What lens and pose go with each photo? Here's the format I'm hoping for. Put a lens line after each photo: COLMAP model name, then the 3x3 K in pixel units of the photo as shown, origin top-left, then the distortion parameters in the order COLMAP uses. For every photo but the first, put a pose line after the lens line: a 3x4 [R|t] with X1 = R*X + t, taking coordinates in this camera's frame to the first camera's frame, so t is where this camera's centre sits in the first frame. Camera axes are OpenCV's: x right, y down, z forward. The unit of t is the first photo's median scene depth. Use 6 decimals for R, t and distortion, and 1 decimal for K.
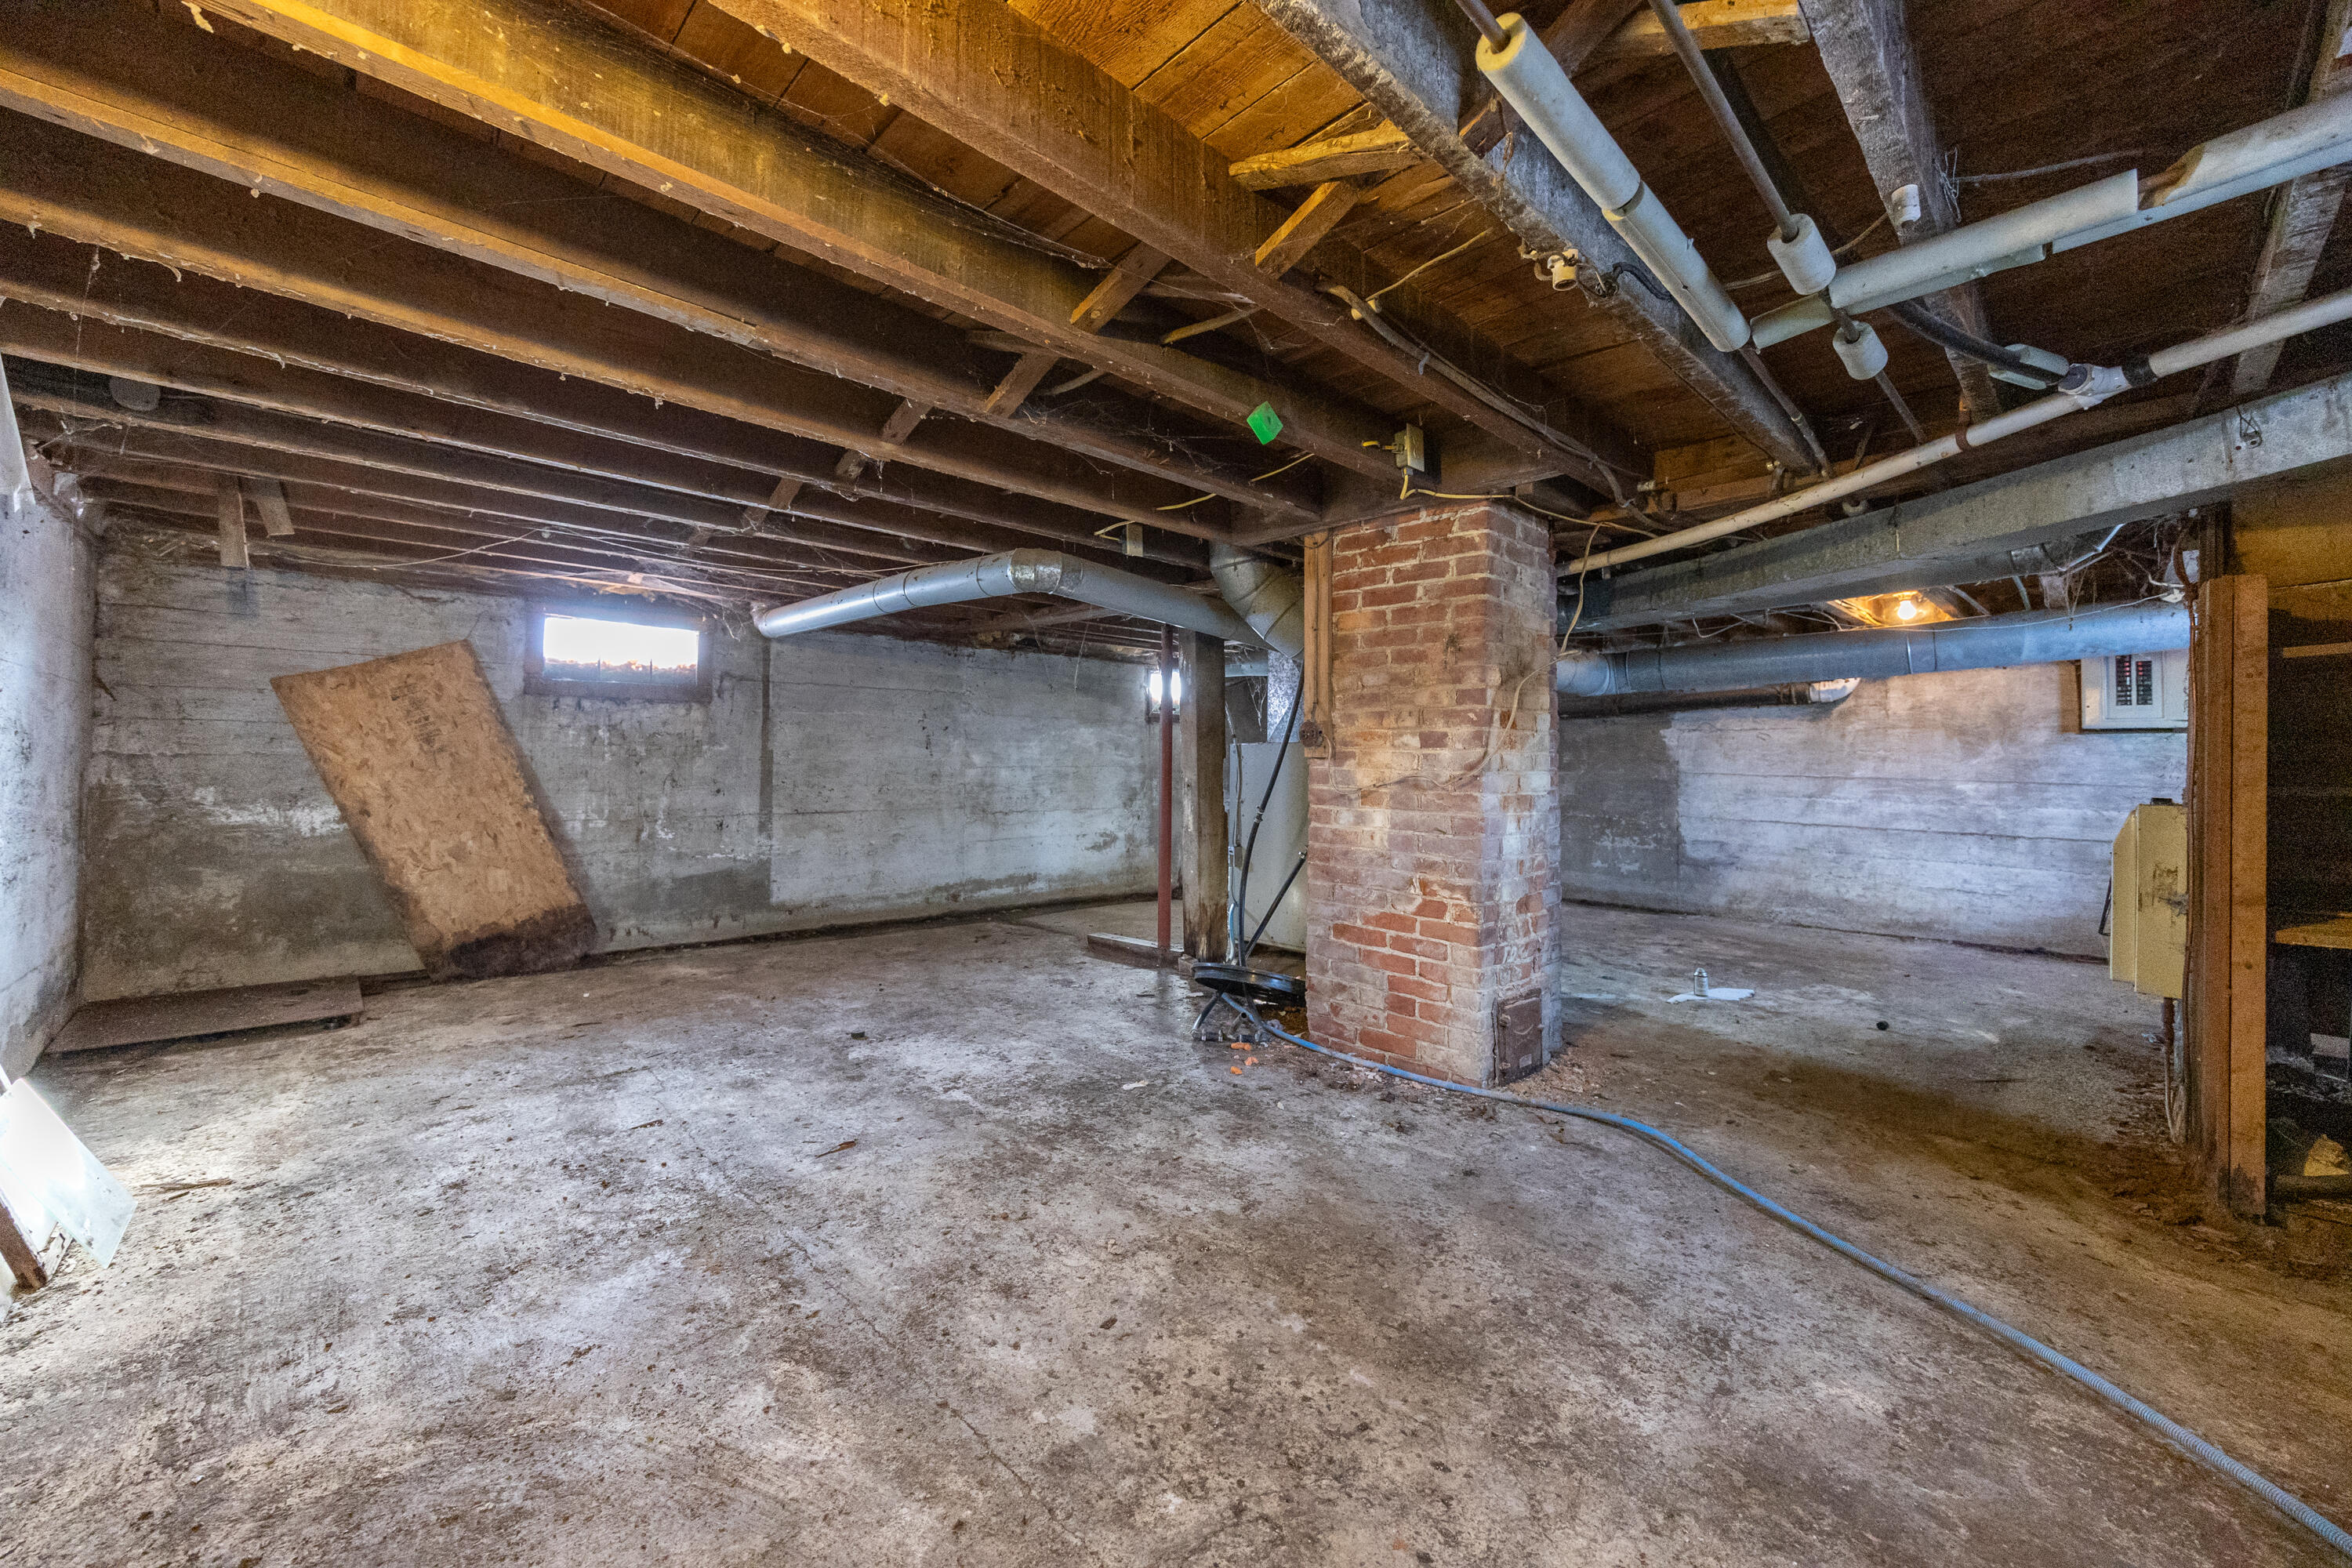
lens RADIAL K [[897.8, 0, 1168.8], [0, 897.8, 743.1], [0, 0, 1]] dist [-0.005001, 0.000509]
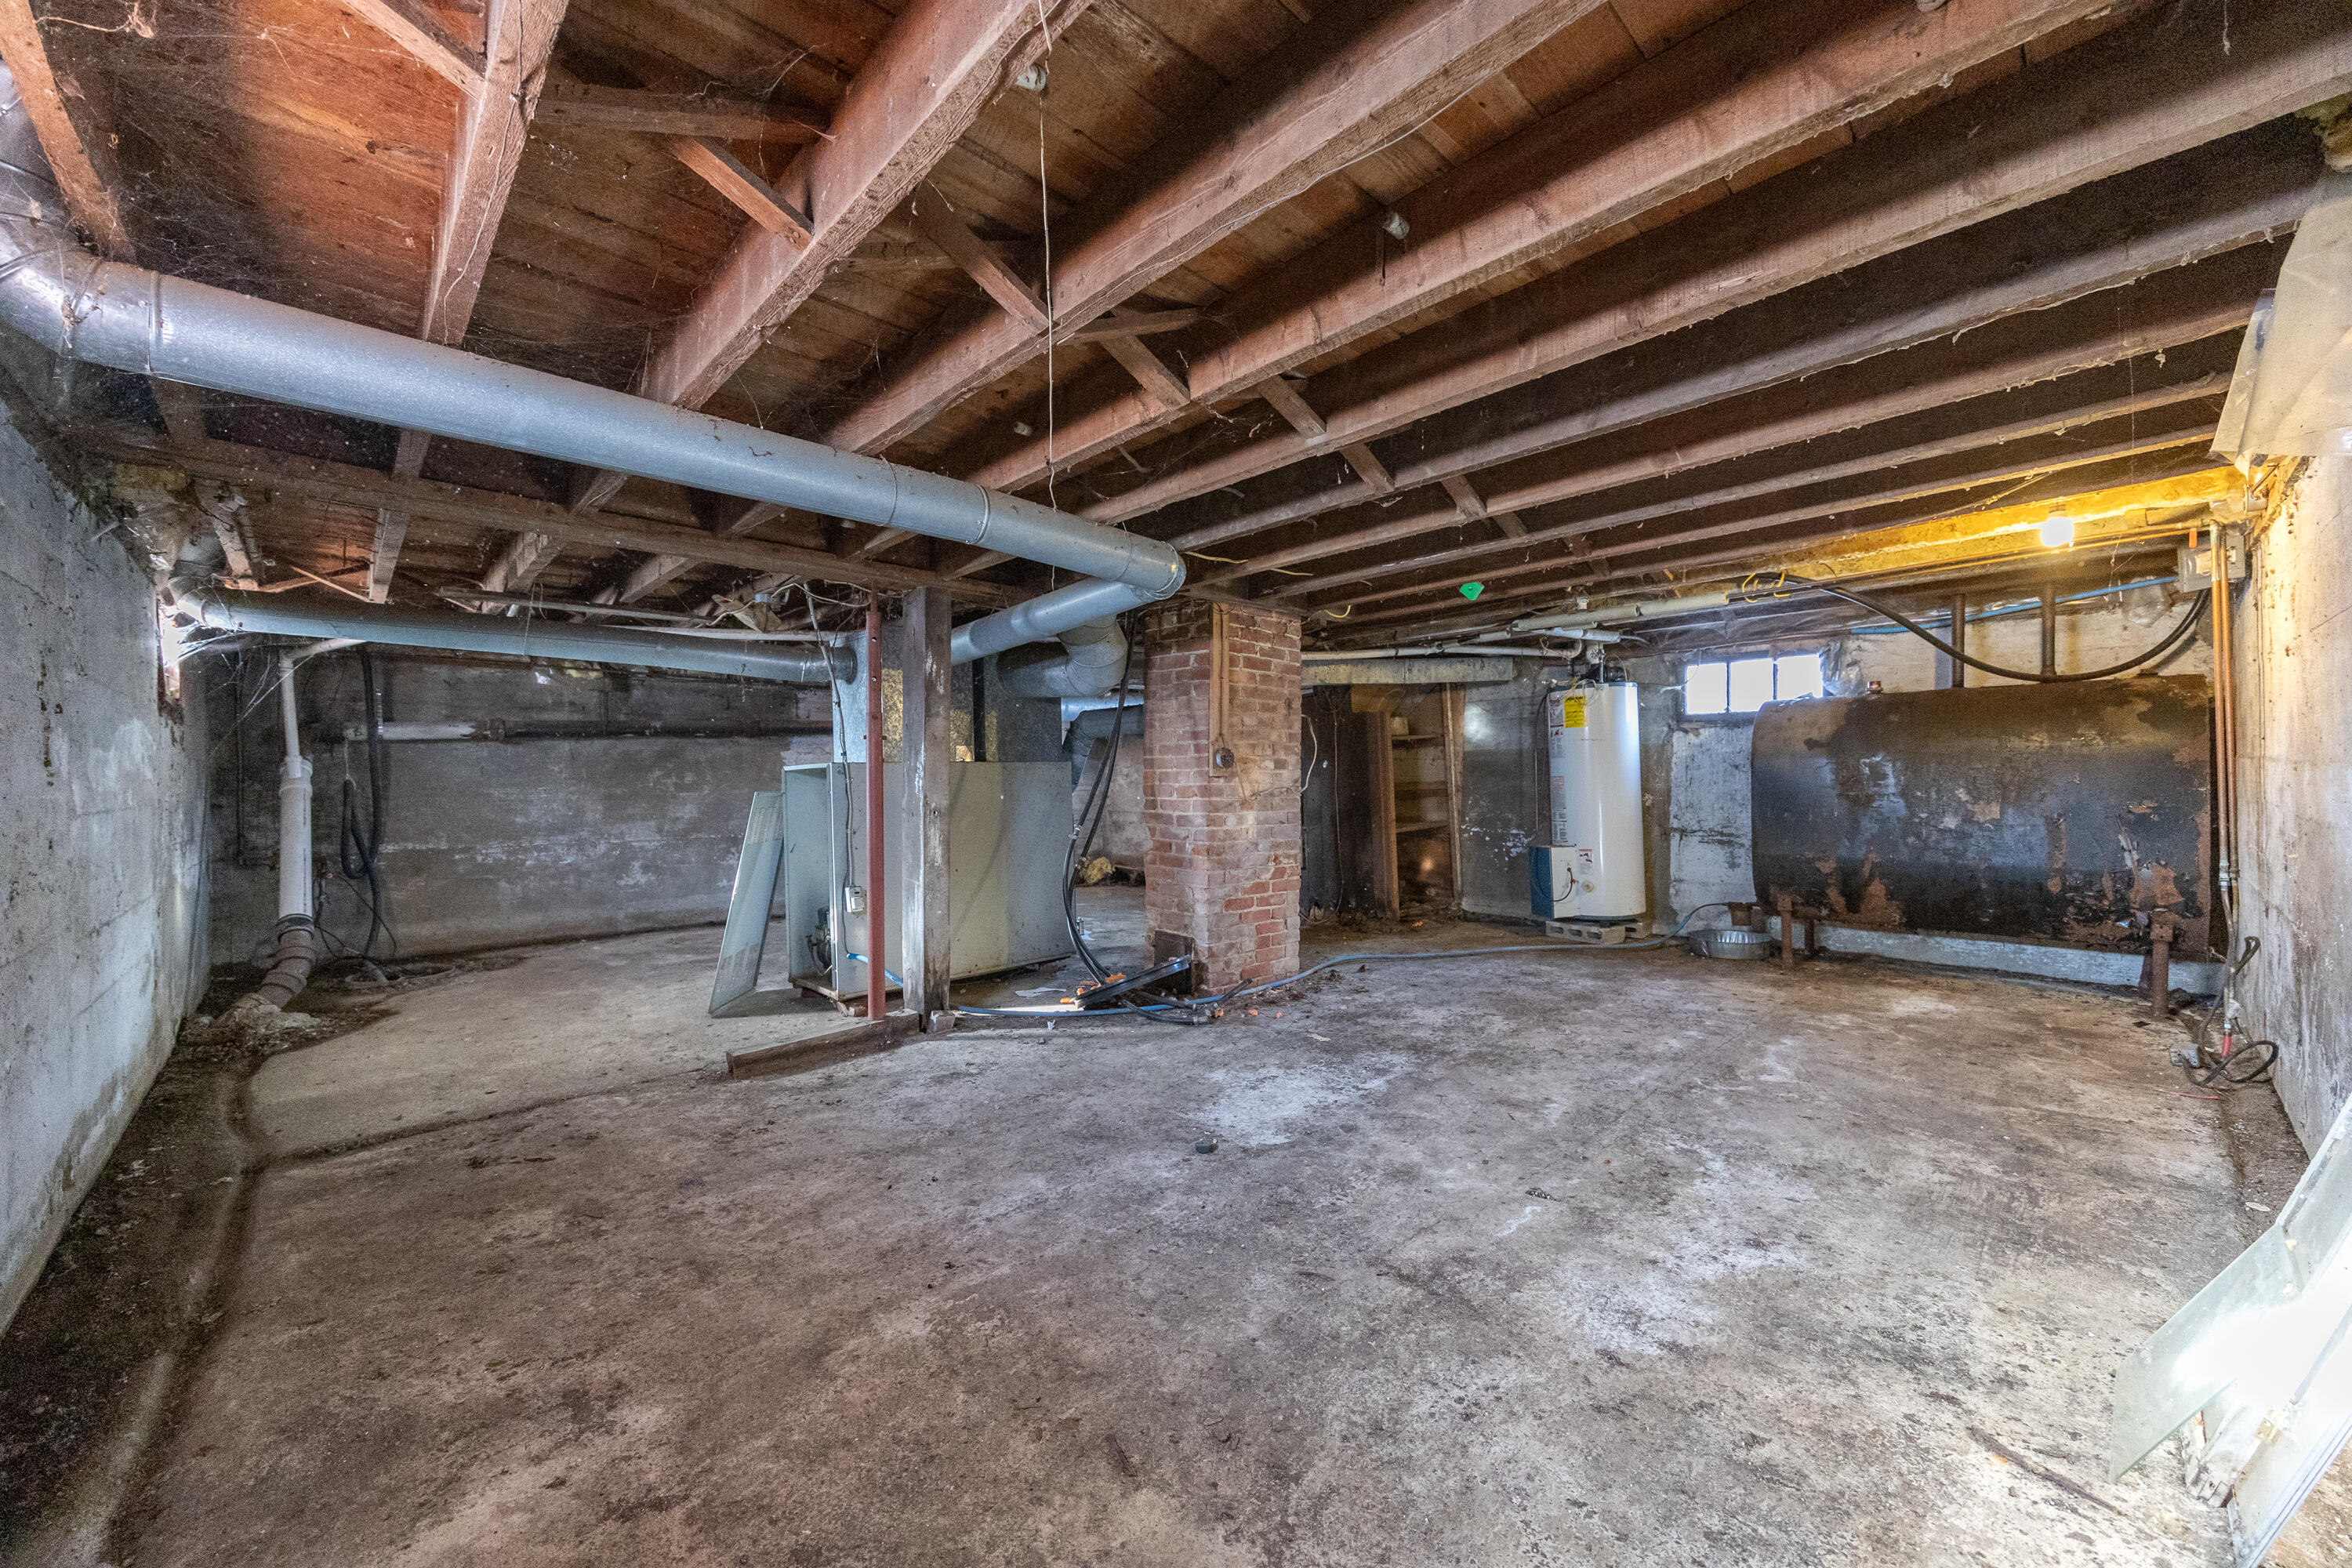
lens RADIAL K [[897.8, 0, 1175.2], [0, 897.8, 785.5], [0, 0, 1]] dist [-0.005001, 0.000509]
pose [[0.003194, -0.016041, 0.999866, -1.415044], [-0.007751, 0.999841, 0.016065, 0.011306], [-0.999965, -0.007801, 0.003070, 1.321935]]
